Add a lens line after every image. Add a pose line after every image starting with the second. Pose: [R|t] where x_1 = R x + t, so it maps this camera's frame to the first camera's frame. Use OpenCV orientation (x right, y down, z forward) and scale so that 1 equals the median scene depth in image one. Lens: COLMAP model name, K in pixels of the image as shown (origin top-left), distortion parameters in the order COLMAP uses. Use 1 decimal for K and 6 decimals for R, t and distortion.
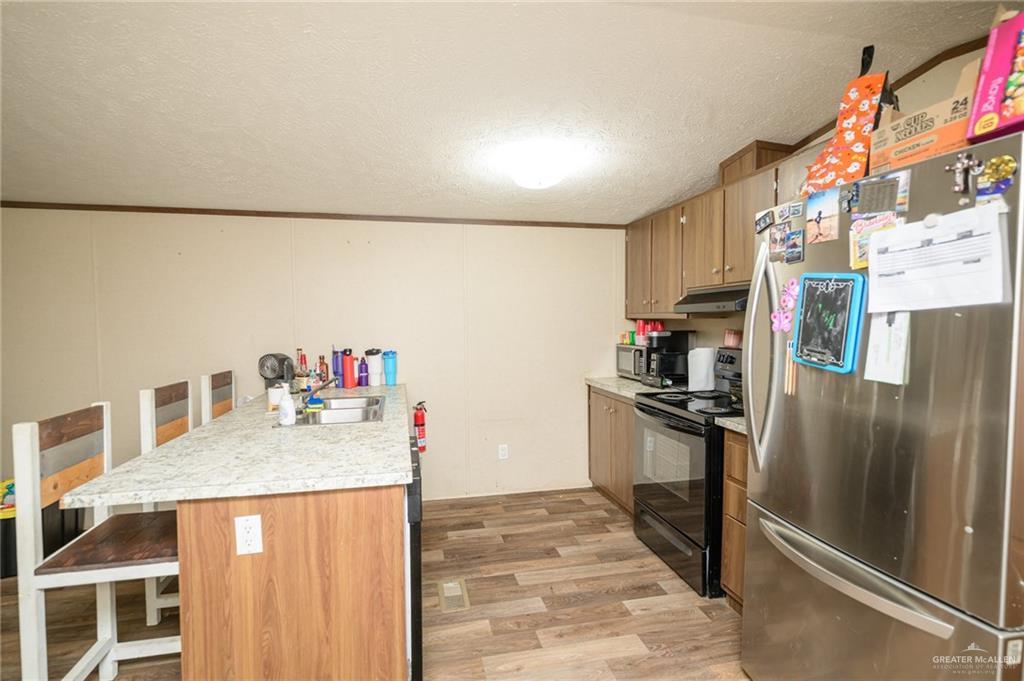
lens RADIAL K [[498.5, 0, 512.0], [0, 498.5, 340.5], [0, 0, 1]] dist [0.001442, 0.000071]
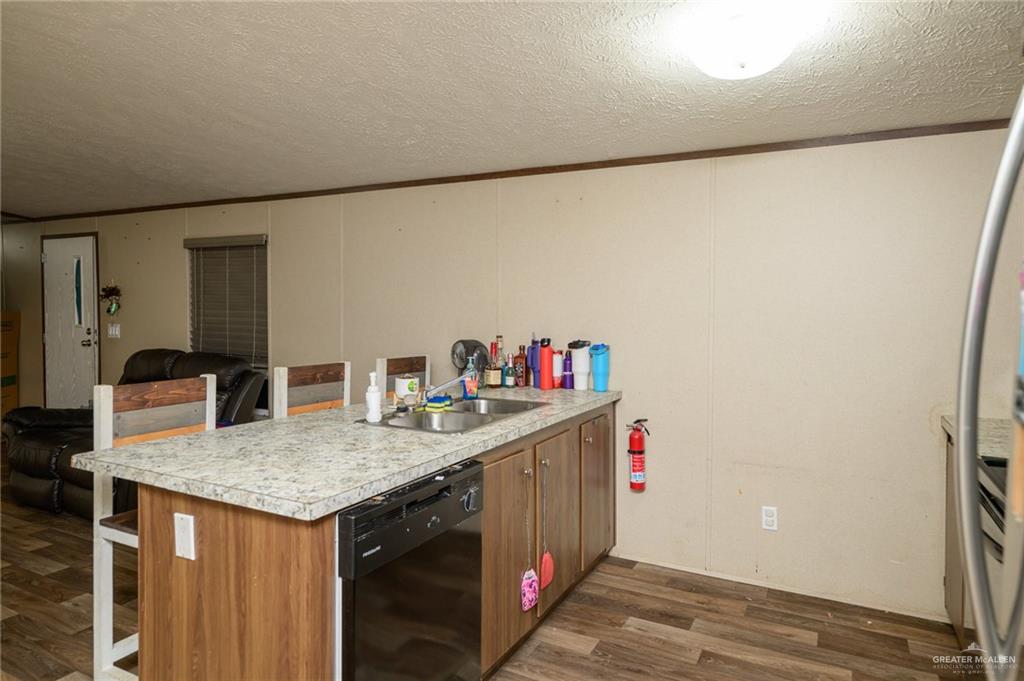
lens RADIAL K [[629.6, 0, 510.4], [0, 629.6, 320.6], [0, 0, 1]] dist [0.001179, 0.000514]
pose [[0.763855, 0.026258, -0.644853, 0.453292], [-0.040137, 0.999171, -0.006858, -0.003872], [0.644139, 0.031121, 0.764275, 0.374961]]
